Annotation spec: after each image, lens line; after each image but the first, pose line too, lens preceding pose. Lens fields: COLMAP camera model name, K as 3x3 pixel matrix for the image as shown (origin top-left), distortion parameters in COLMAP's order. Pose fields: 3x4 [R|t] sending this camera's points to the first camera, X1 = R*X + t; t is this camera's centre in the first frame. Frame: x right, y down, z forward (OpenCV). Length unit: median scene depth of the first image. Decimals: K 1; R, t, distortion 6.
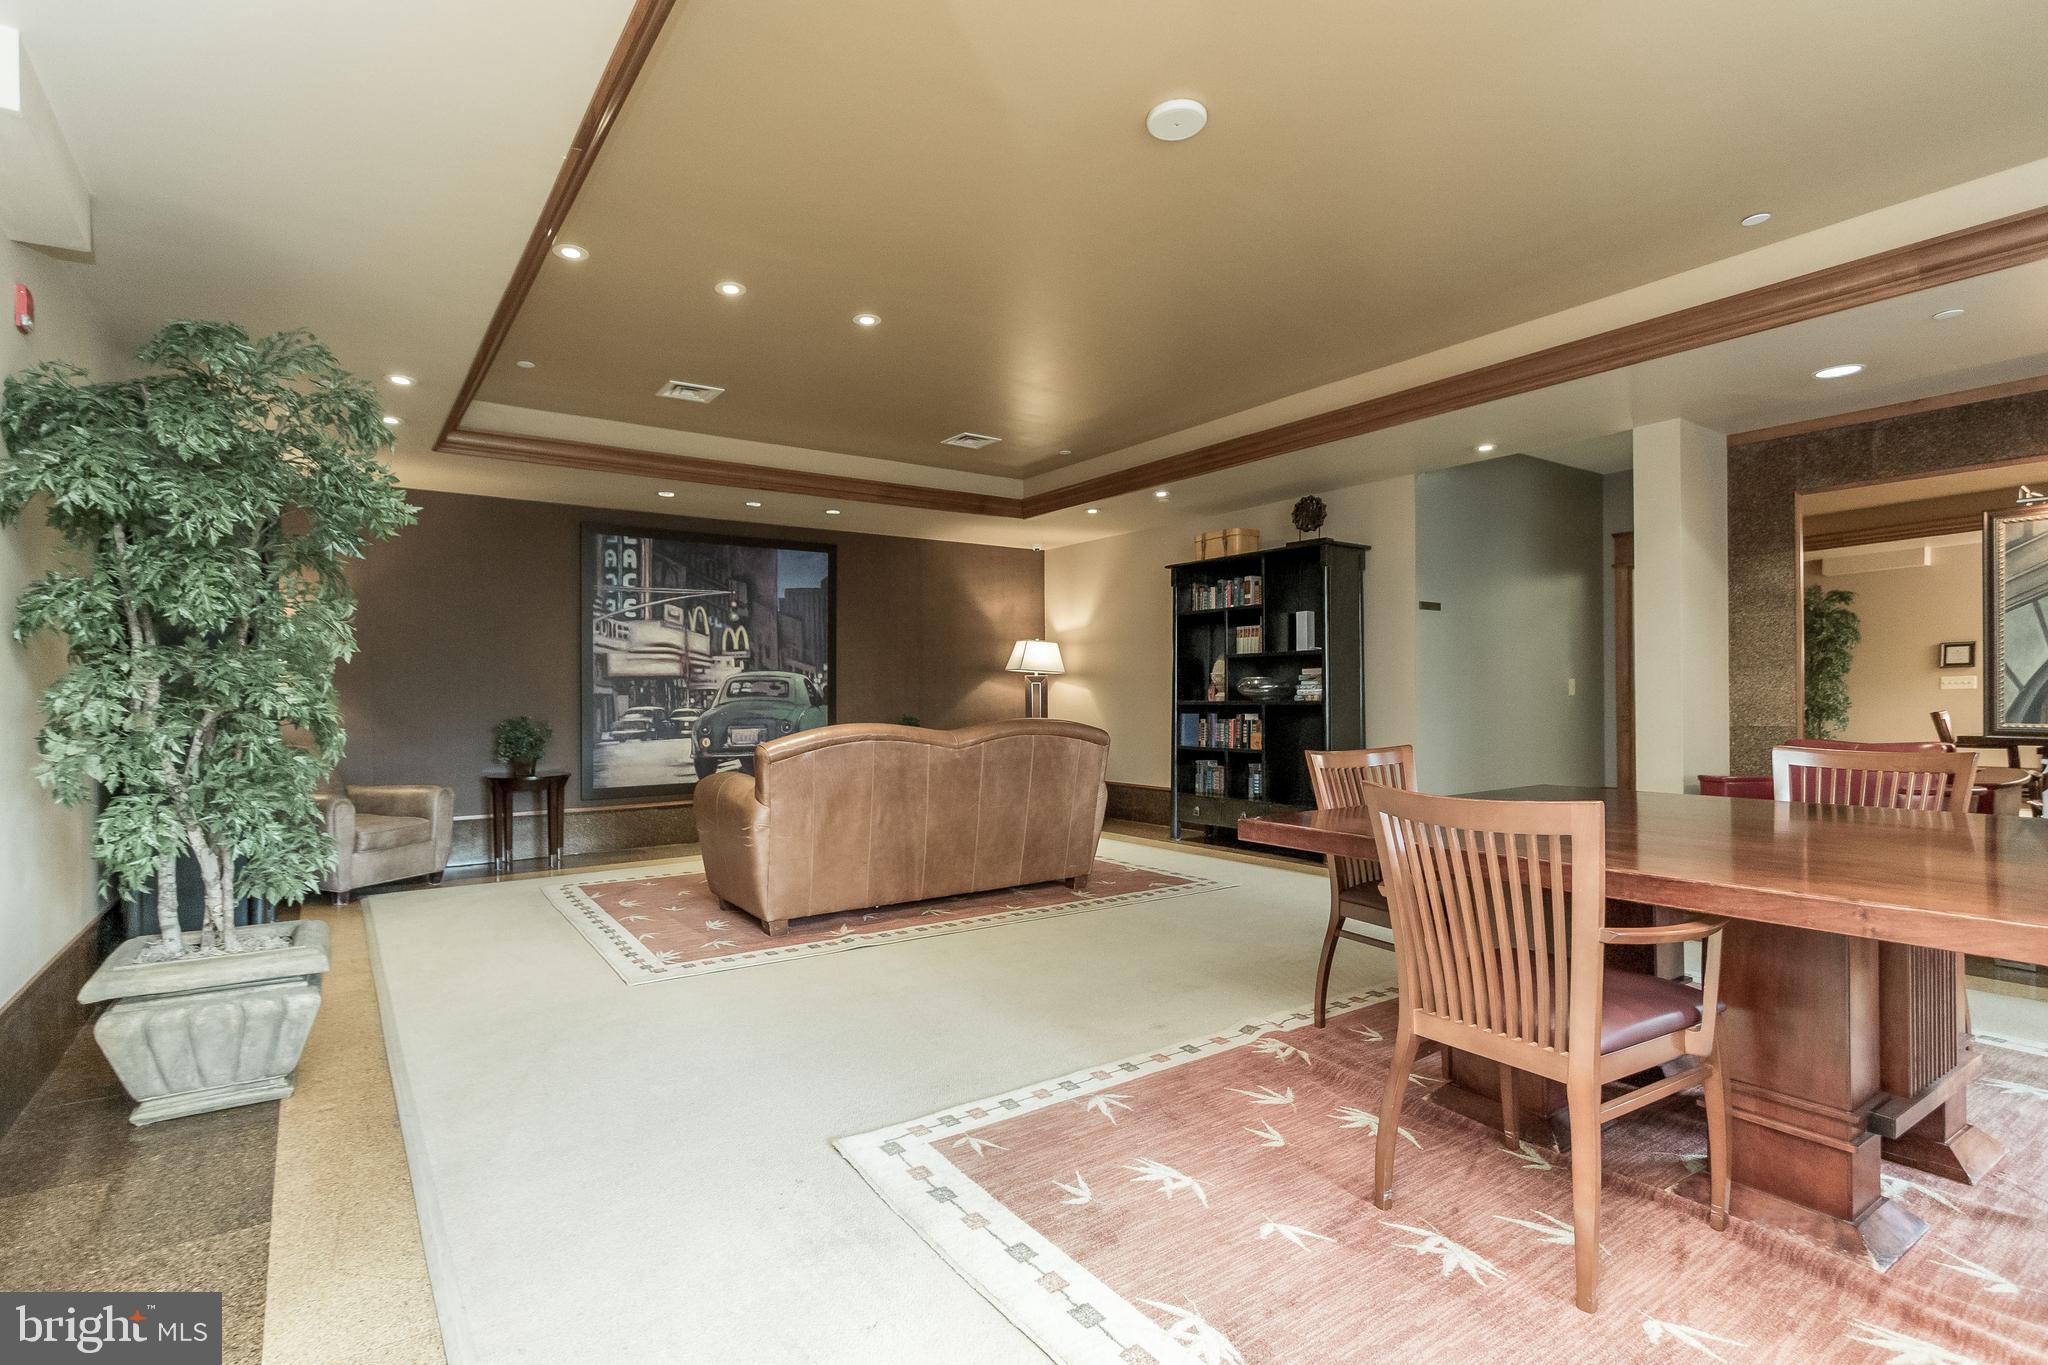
lens RADIAL K [[957.4, 0, 1002.5], [0, 957.4, 674.2], [0, 0, 1]] dist [-0.003824, -0.001432]
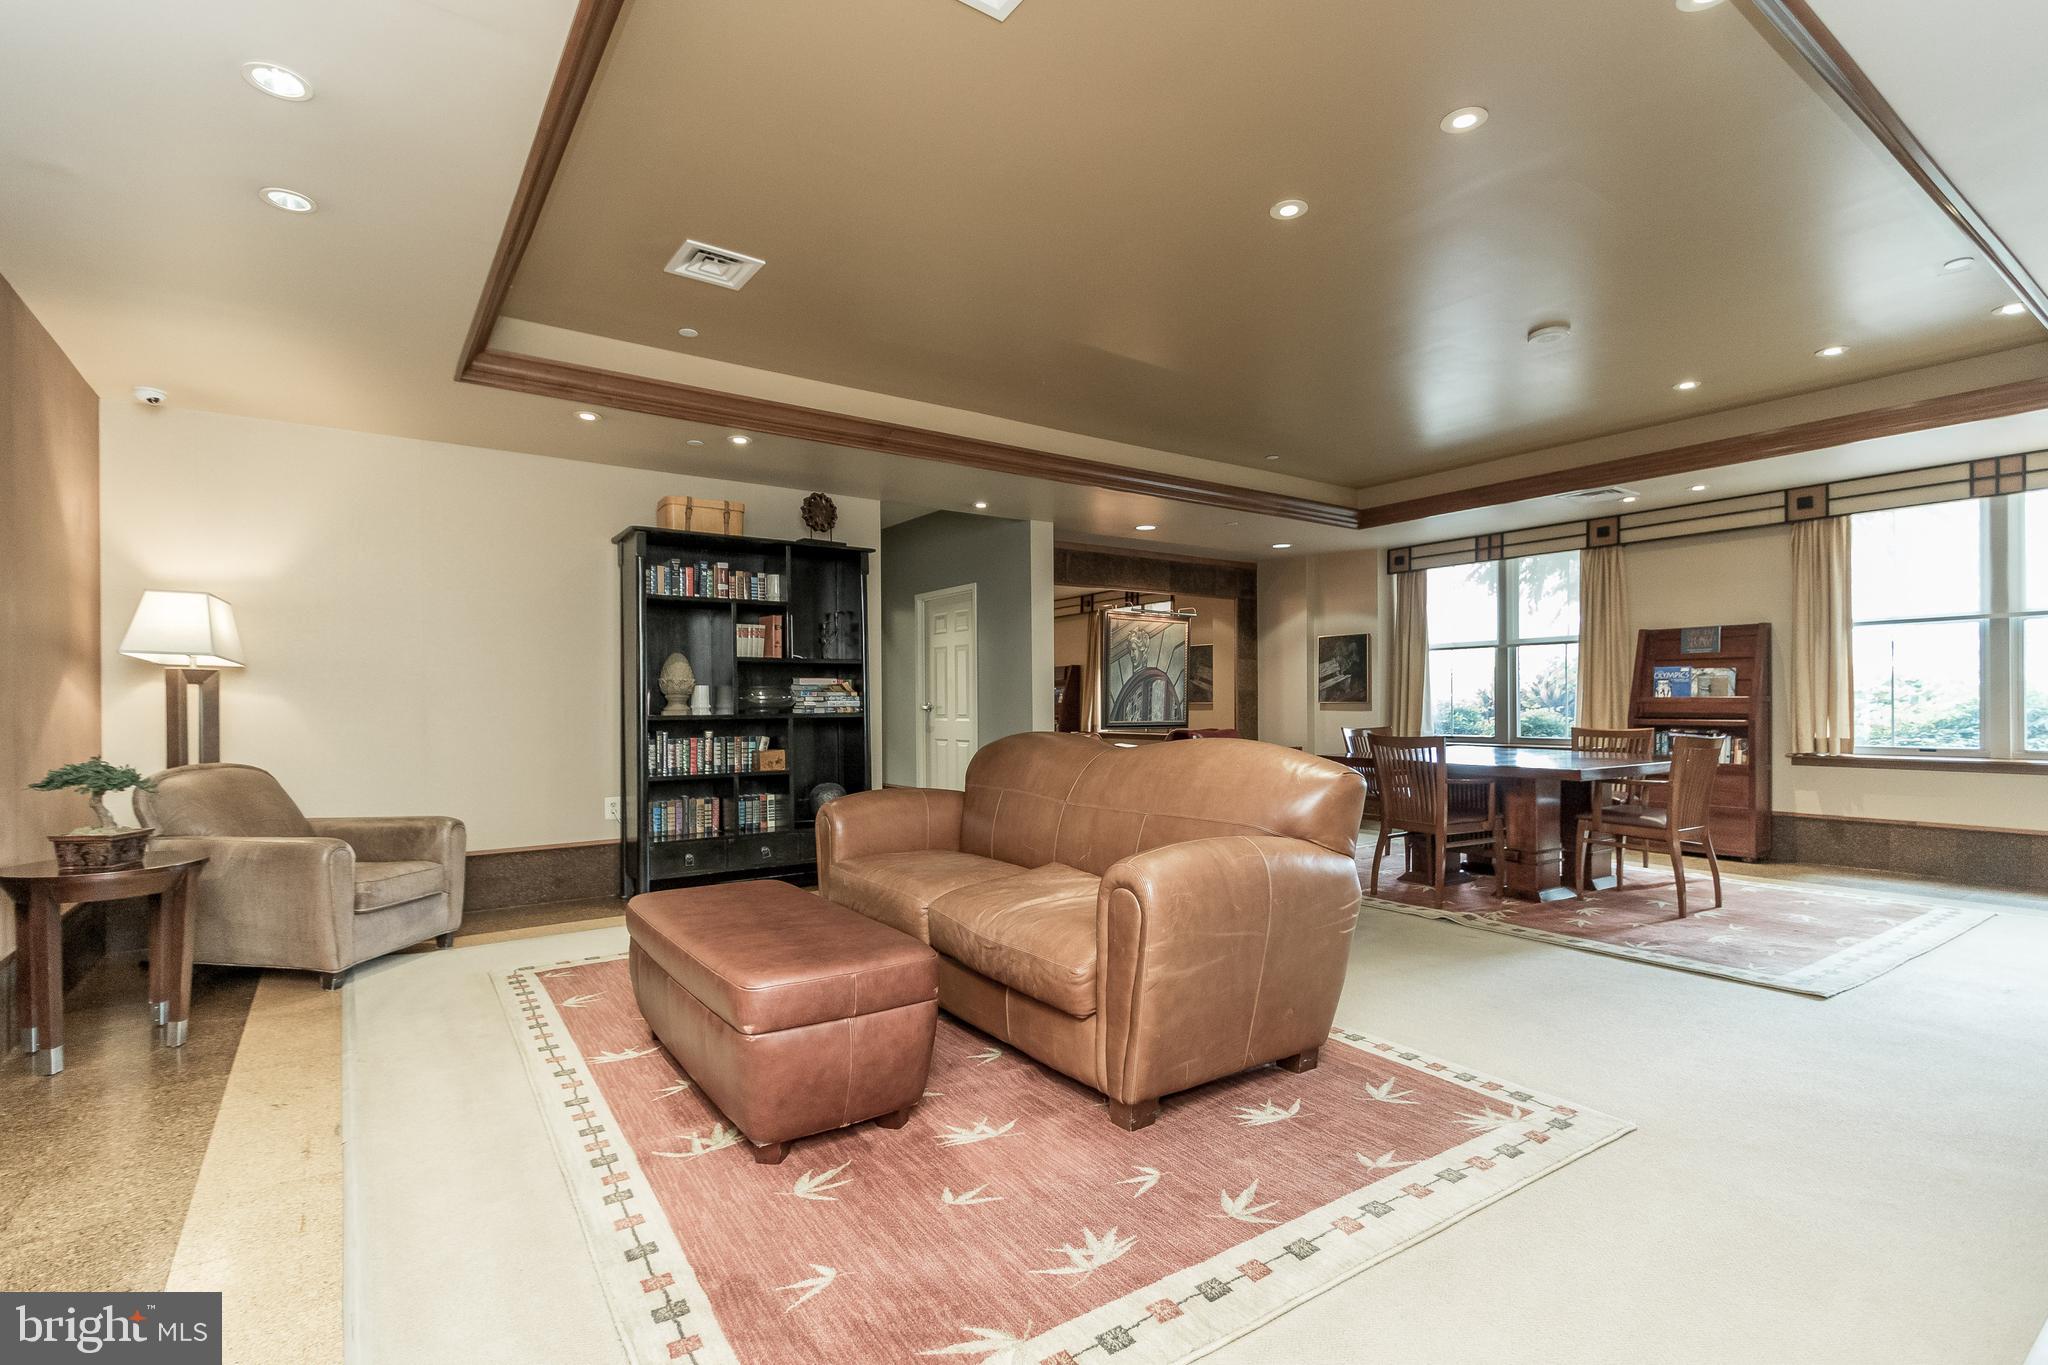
lens RADIAL K [[957.4, 0, 1002.5], [0, 957.4, 674.2], [0, 0, 1]] dist [-0.003824, -0.001432]
pose [[-0.009238, 0.032491, 0.999429, -0.596961], [-0.015871, 0.999341, -0.032635, 0.017584], [-0.999831, -0.016163, -0.008716, 0.809006]]
